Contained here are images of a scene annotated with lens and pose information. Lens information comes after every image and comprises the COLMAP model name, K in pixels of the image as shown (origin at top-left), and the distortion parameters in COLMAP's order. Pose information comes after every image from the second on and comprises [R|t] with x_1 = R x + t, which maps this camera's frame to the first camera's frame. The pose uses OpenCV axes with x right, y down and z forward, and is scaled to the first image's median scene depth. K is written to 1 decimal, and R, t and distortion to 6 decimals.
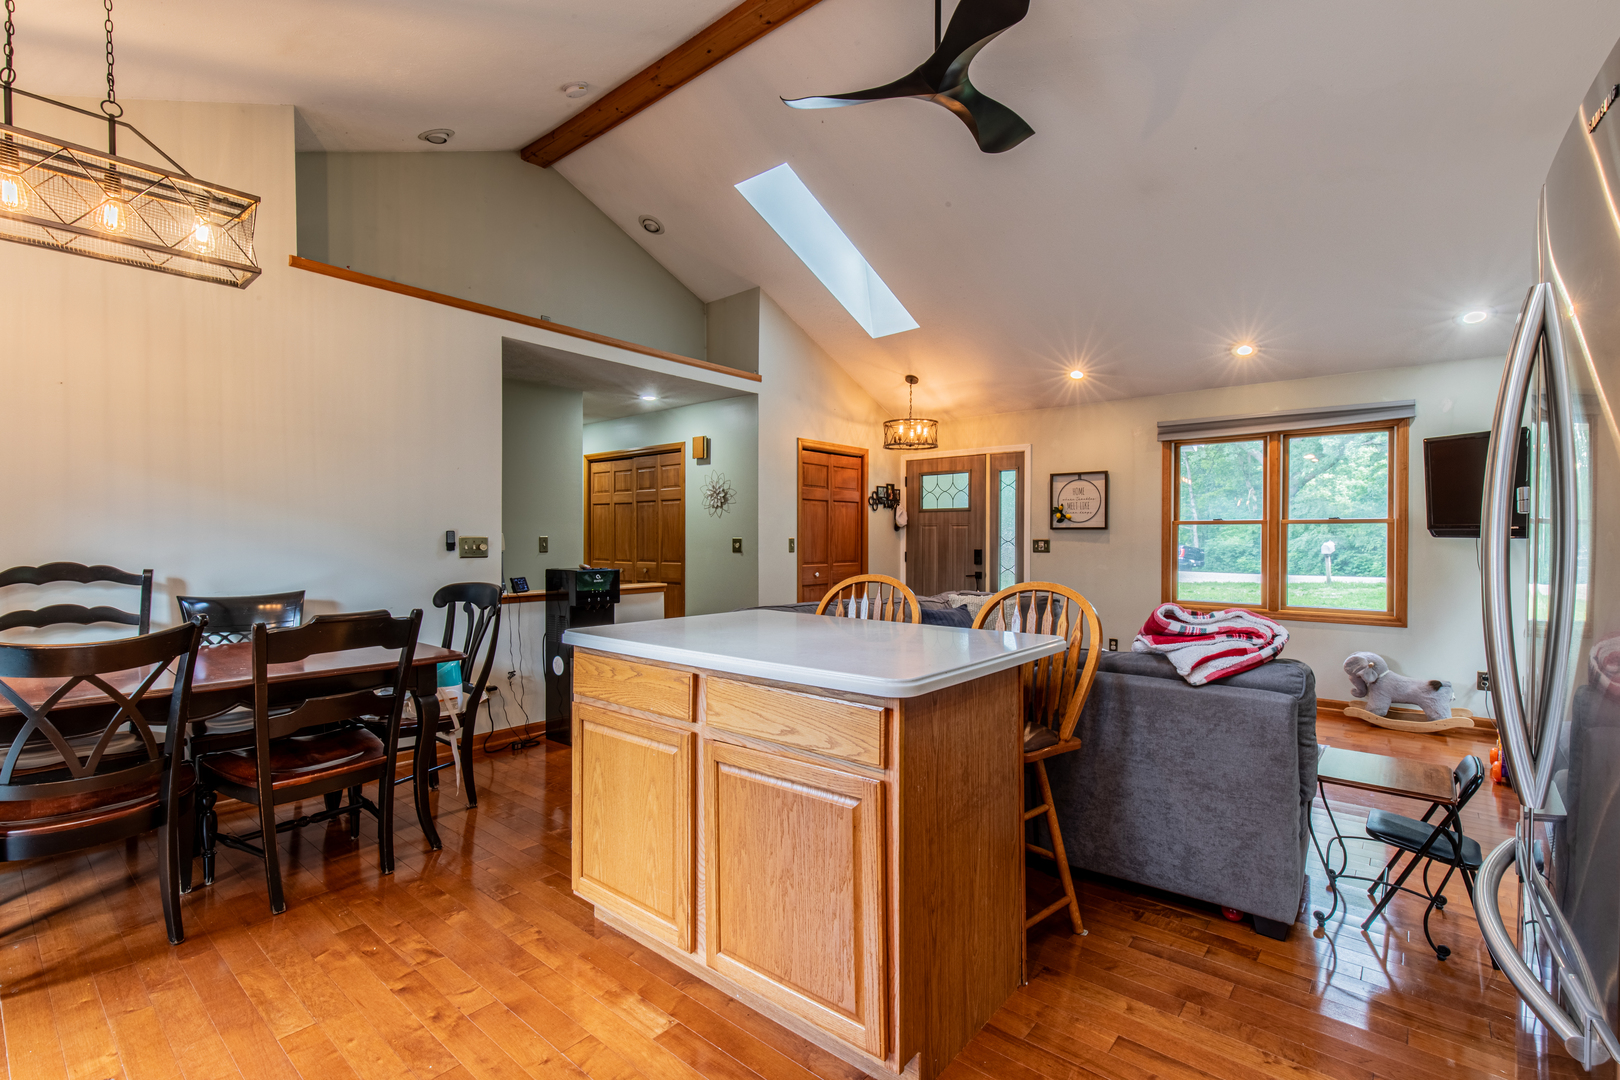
lens RADIAL K [[724.8, 0, 816.9], [0, 724.8, 541.7], [0, 0, 1]] dist [0.008041, 0.000408]
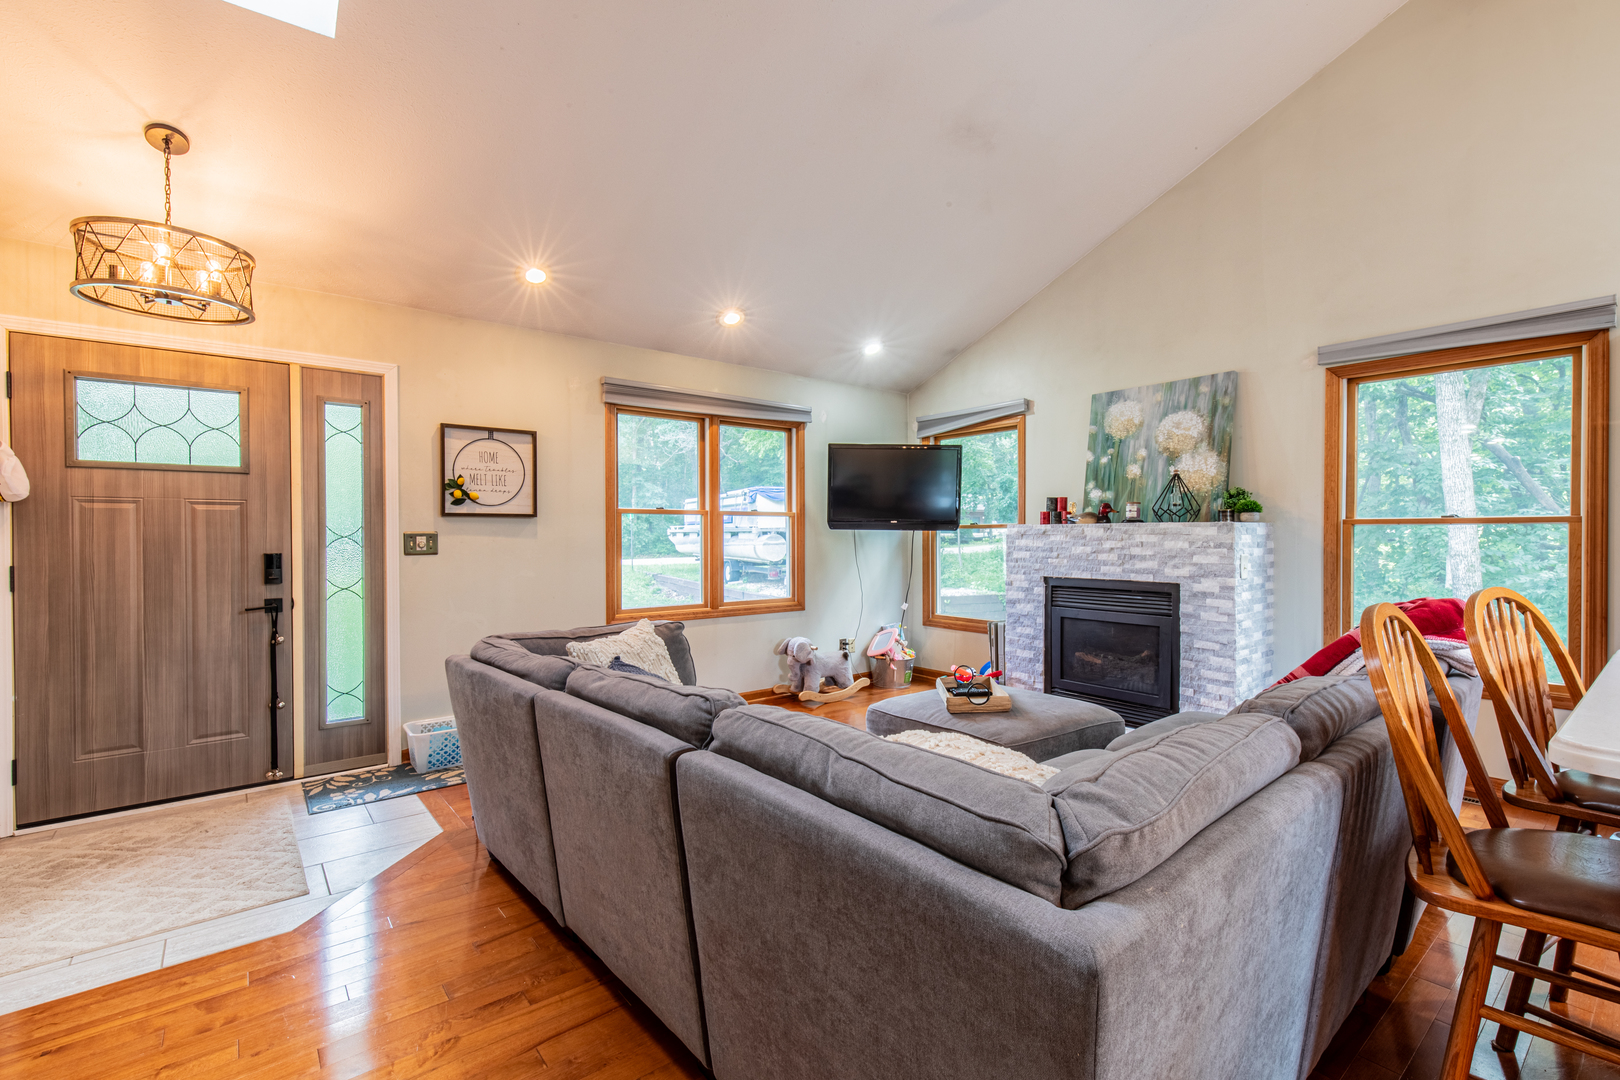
lens RADIAL K [[724.8, 0, 816.9], [0, 724.8, 541.7], [0, 0, 1]] dist [0.008041, 0.000408]
pose [[0.189710, -0.014347, 0.981735, -0.216005], [0.005129, 0.999894, 0.013621, -0.002272], [-0.981827, 0.002451, 0.189763, 0.603480]]
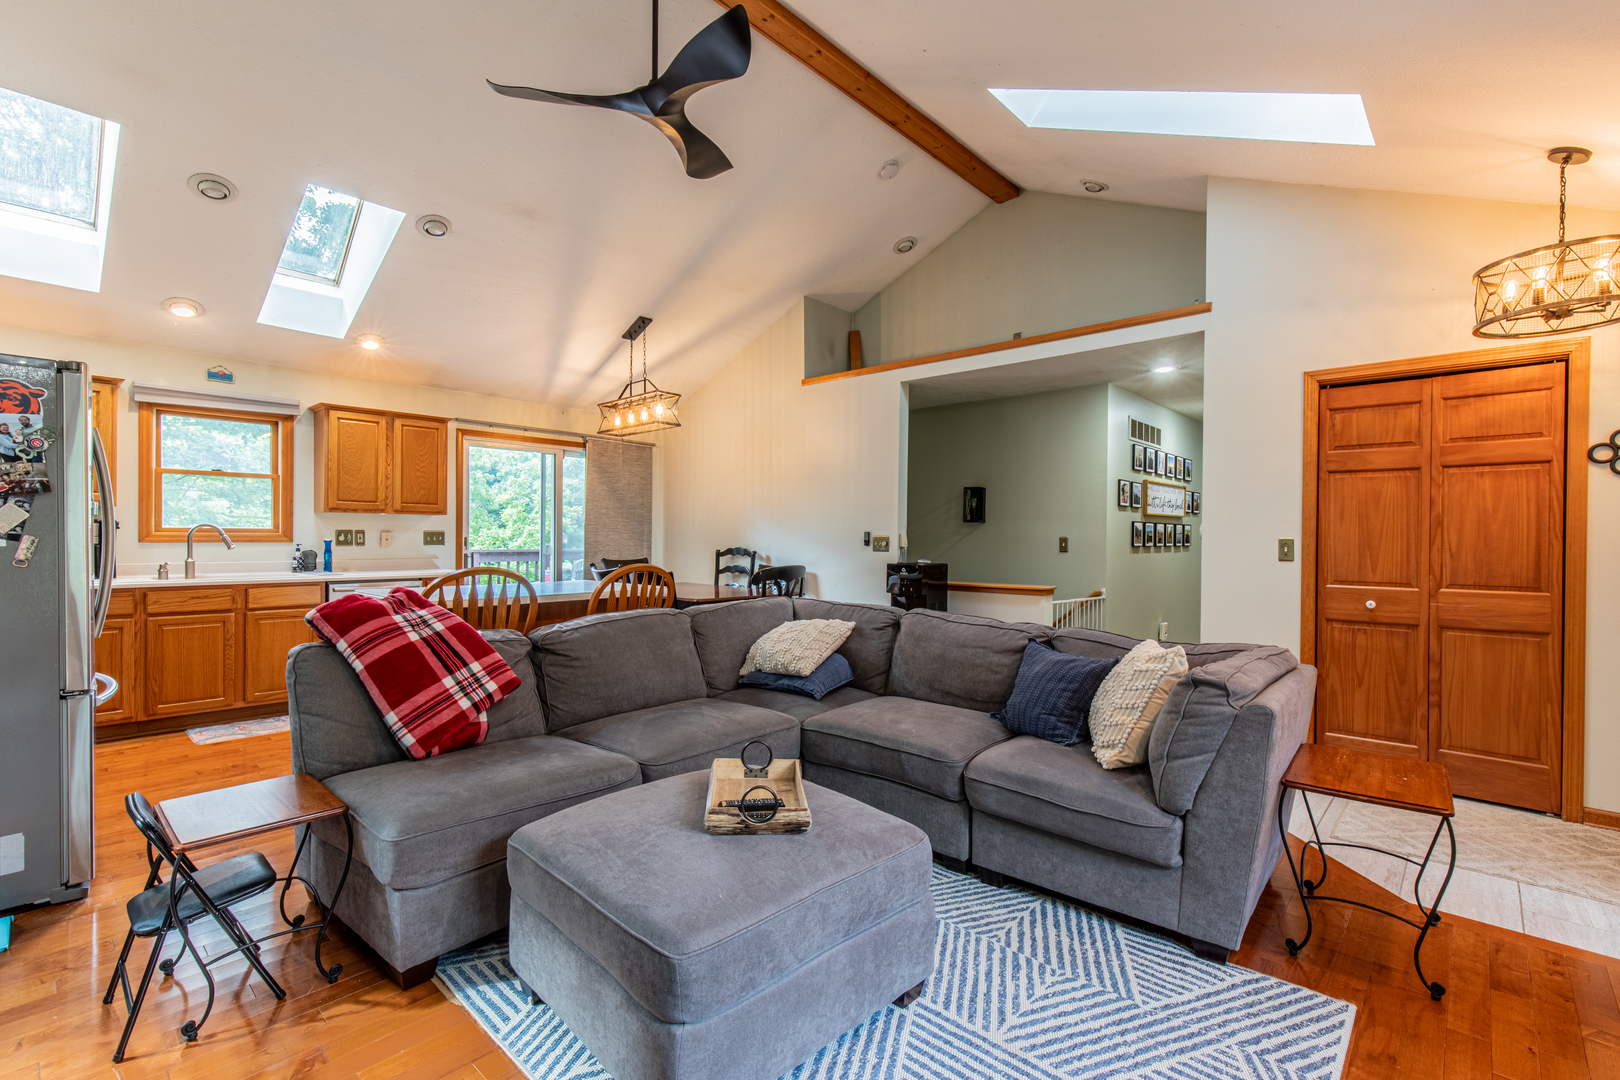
lens RADIAL K [[724.8, 0, 816.9], [0, 724.8, 541.7], [0, 0, 1]] dist [0.008041, 0.000408]
pose [[-0.044066, 0.001993, -0.999027, 0.601472], [-0.013181, 0.999910, 0.002576, 0.001450], [0.998942, 0.013281, -0.044036, 0.628816]]
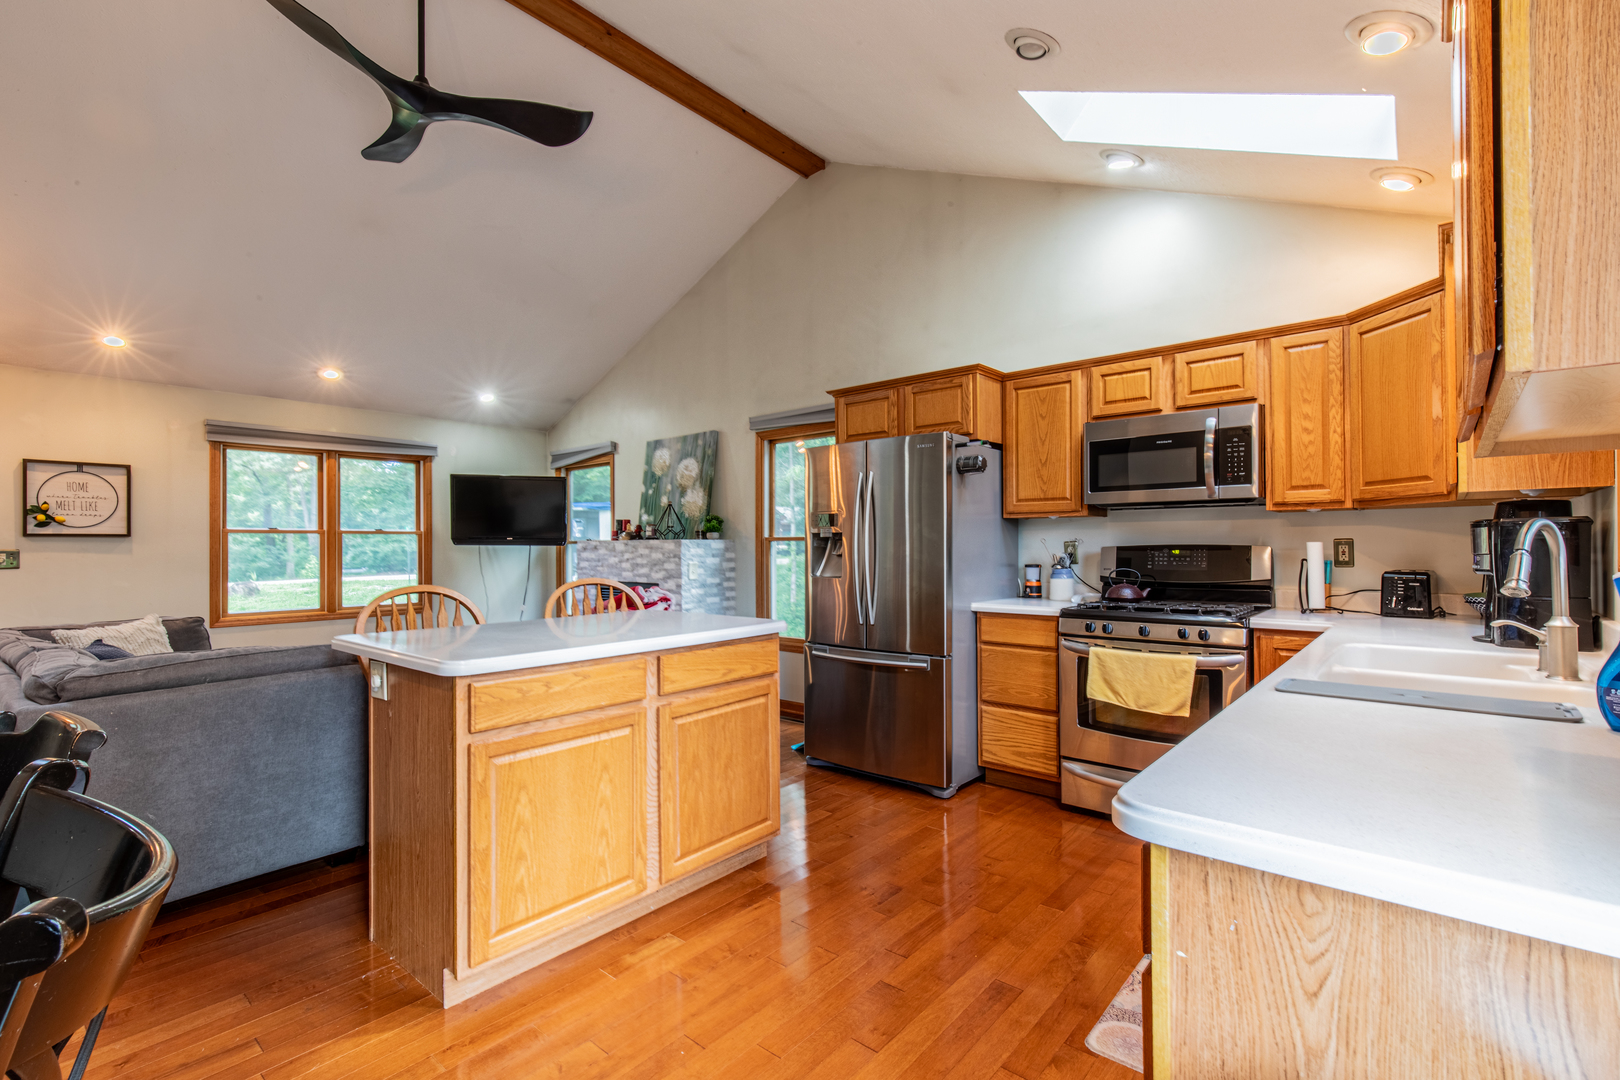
lens RADIAL K [[743.0, 0, 821.6], [0, 743.0, 541.2], [0, 0, 1]] dist [0.015639, 0.000952]
pose [[0.011003, 0.002896, 0.999935, -0.432020], [0.009339, 0.999952, -0.002999, -0.002479], [-0.999896, 0.009372, 0.010976, 0.210722]]
